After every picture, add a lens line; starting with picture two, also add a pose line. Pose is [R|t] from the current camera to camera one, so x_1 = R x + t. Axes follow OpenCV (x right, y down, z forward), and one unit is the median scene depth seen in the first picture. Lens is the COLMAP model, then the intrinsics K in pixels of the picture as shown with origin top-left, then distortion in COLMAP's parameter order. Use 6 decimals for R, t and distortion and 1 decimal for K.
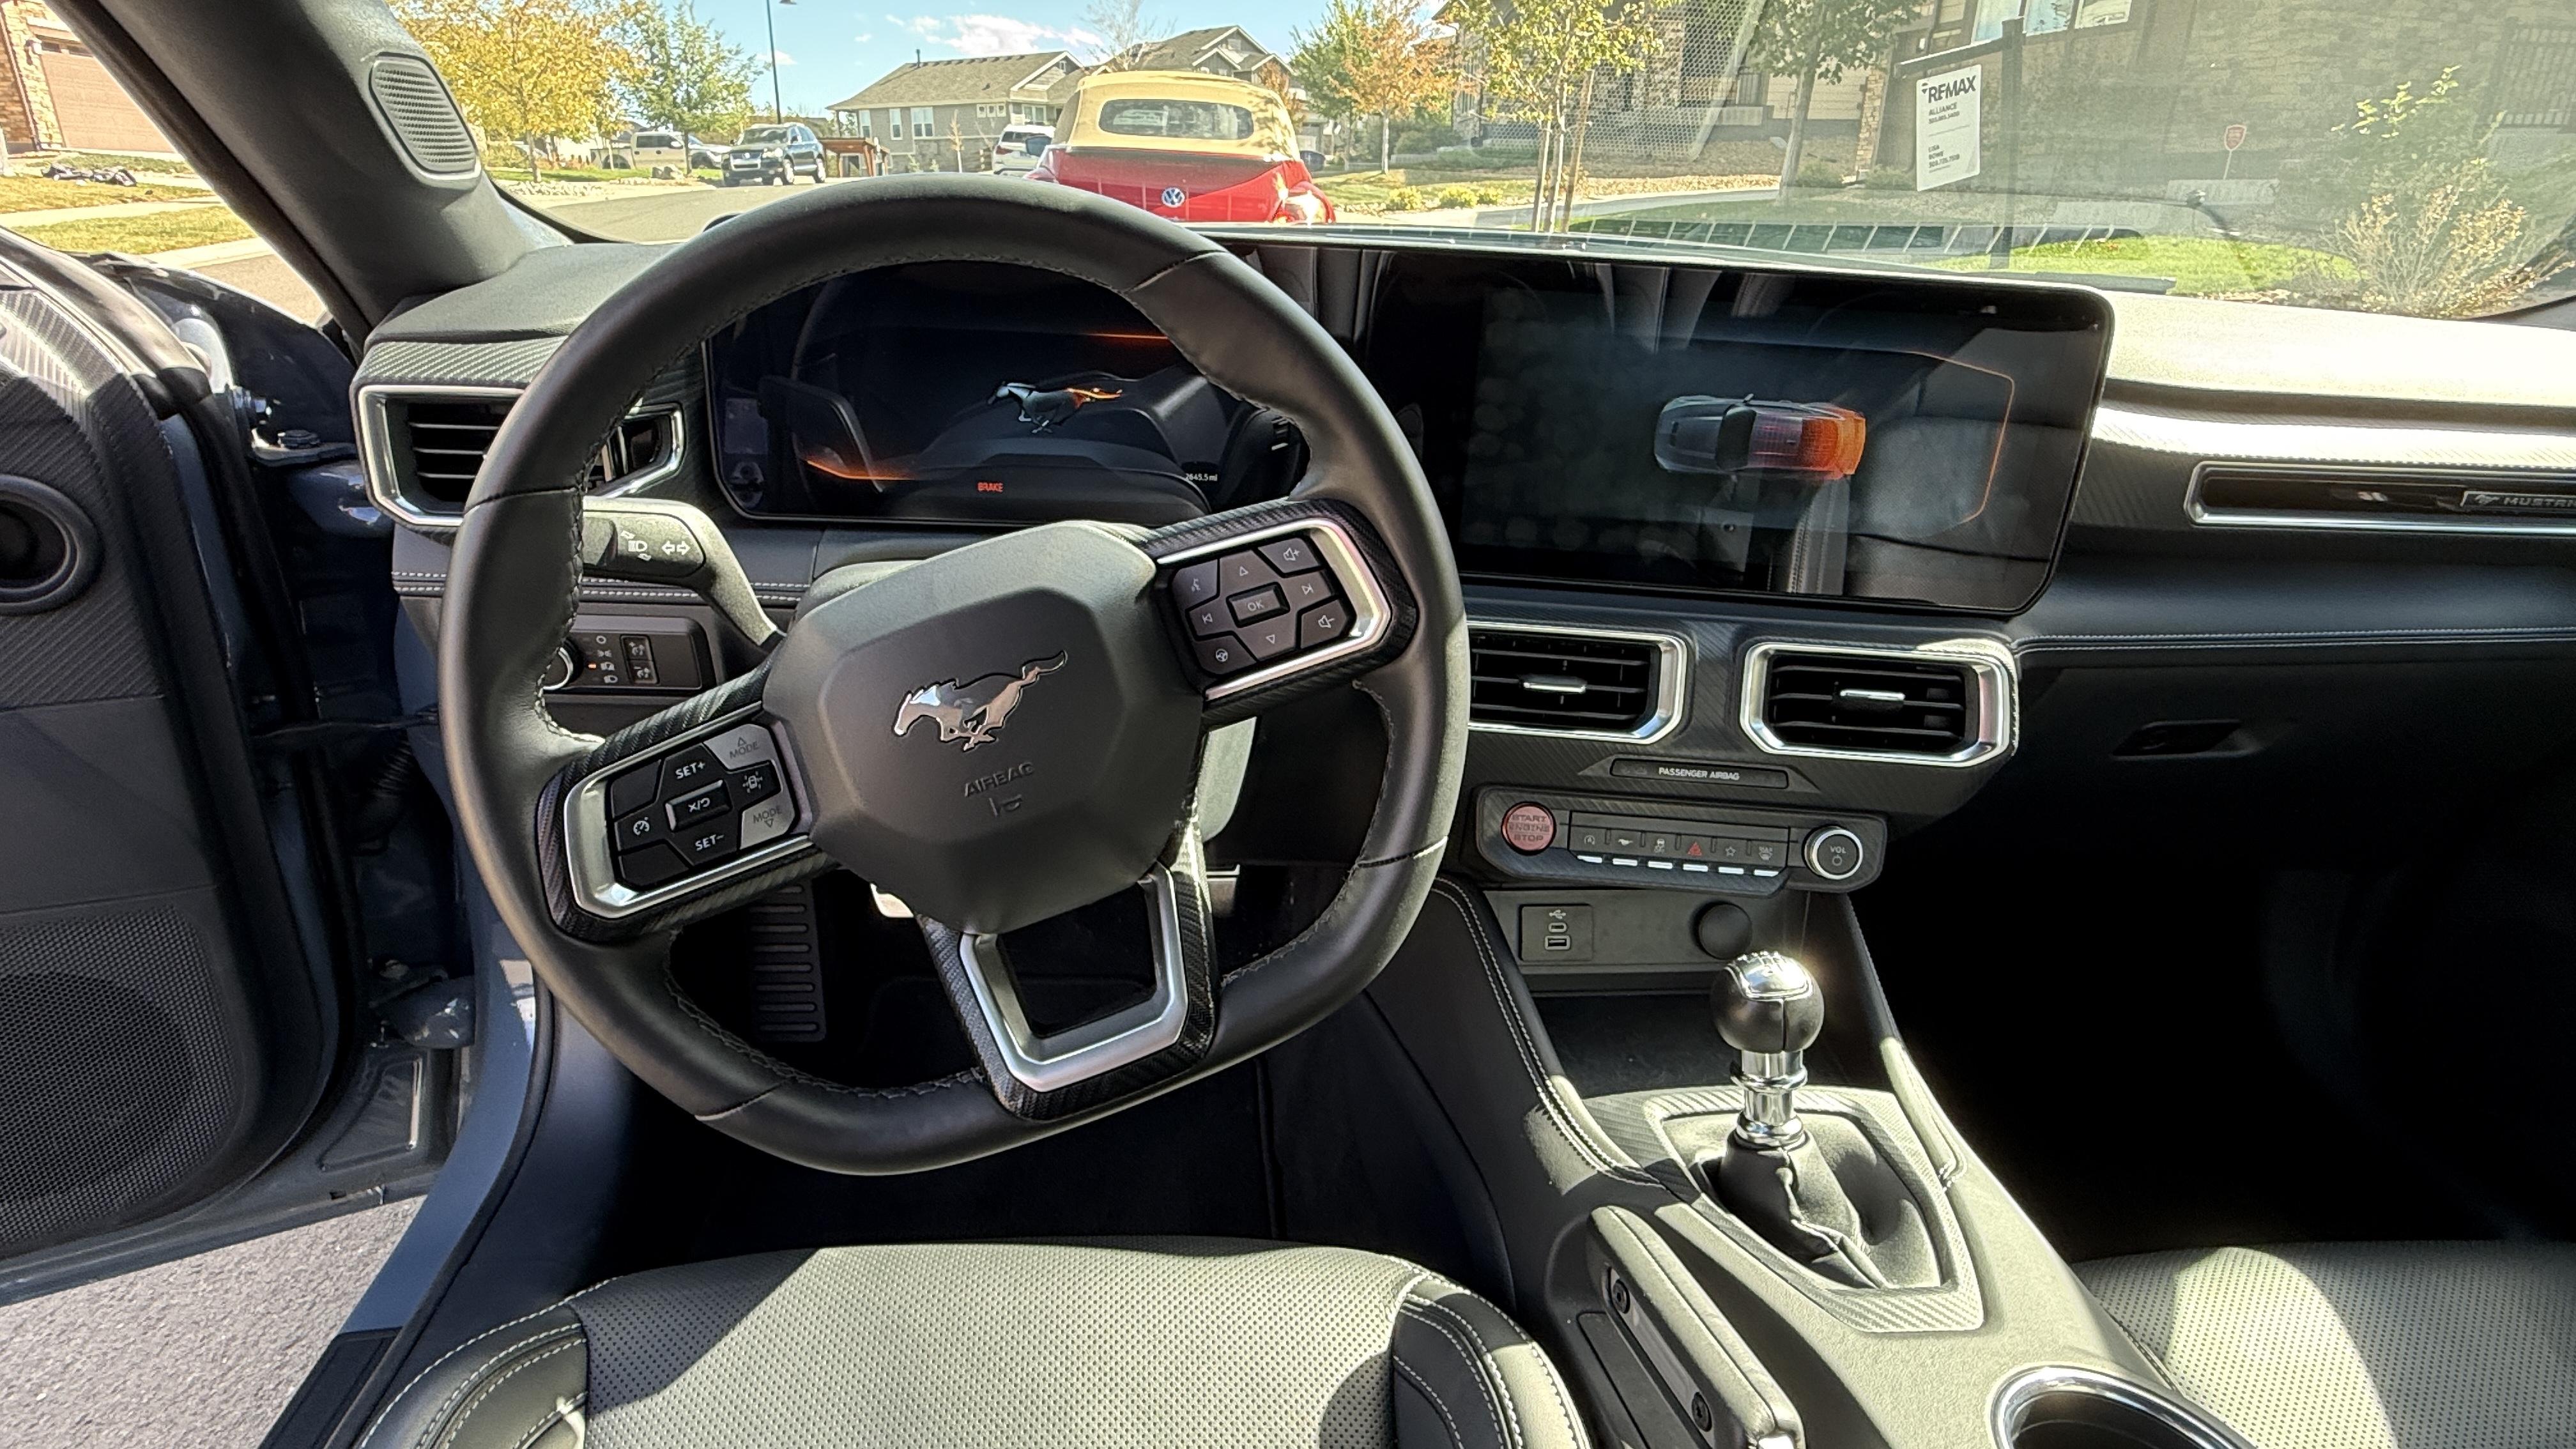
lens RADIAL K [[1349.2, 0, 1279.0], [0, 1349.2, 694.8], [0, 0, 1]] dist [-0.002903, 0.000267]
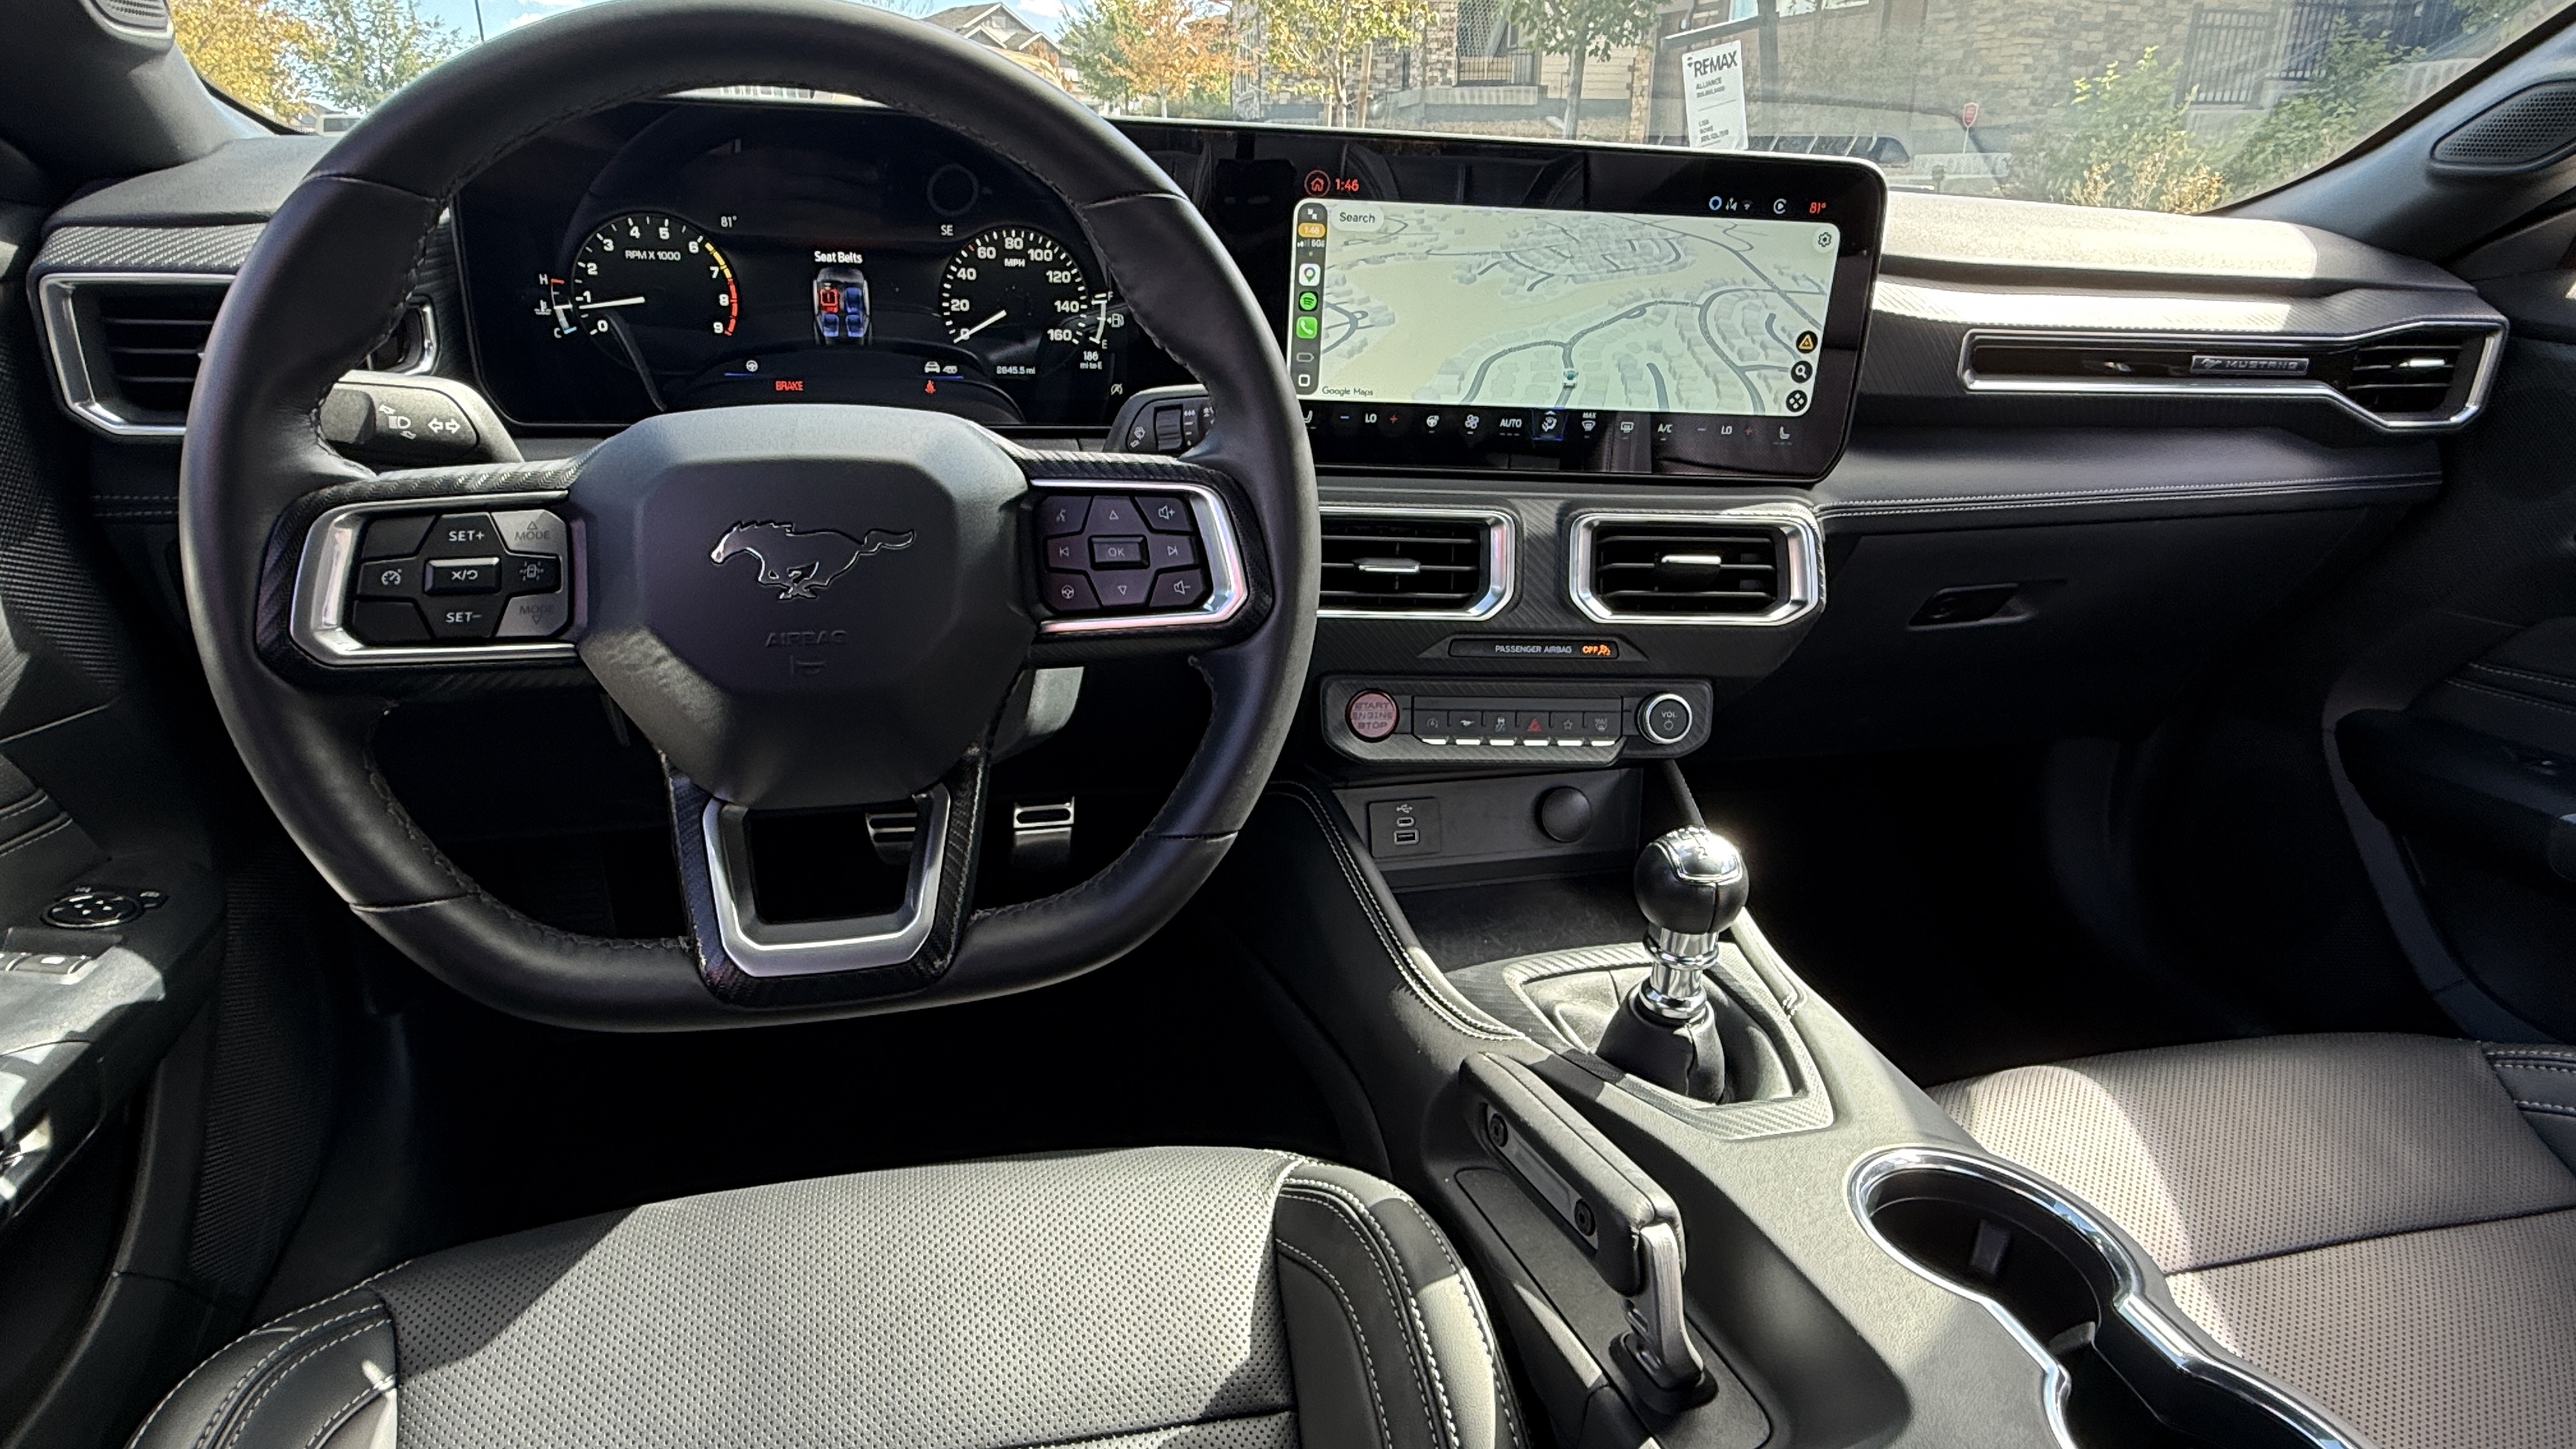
lens RADIAL K [[1398.9, 0, 1288.0], [0, 1398.9, 724.5], [0, 0, 1]] dist [-0.001251, -0.001730]
pose [[0.987439, -0.063703, 0.144589, -0.026559], [0.063783, 0.997955, 0.004092, 0.098641], [-0.144554, 0.005182, 0.989483, -0.012770]]
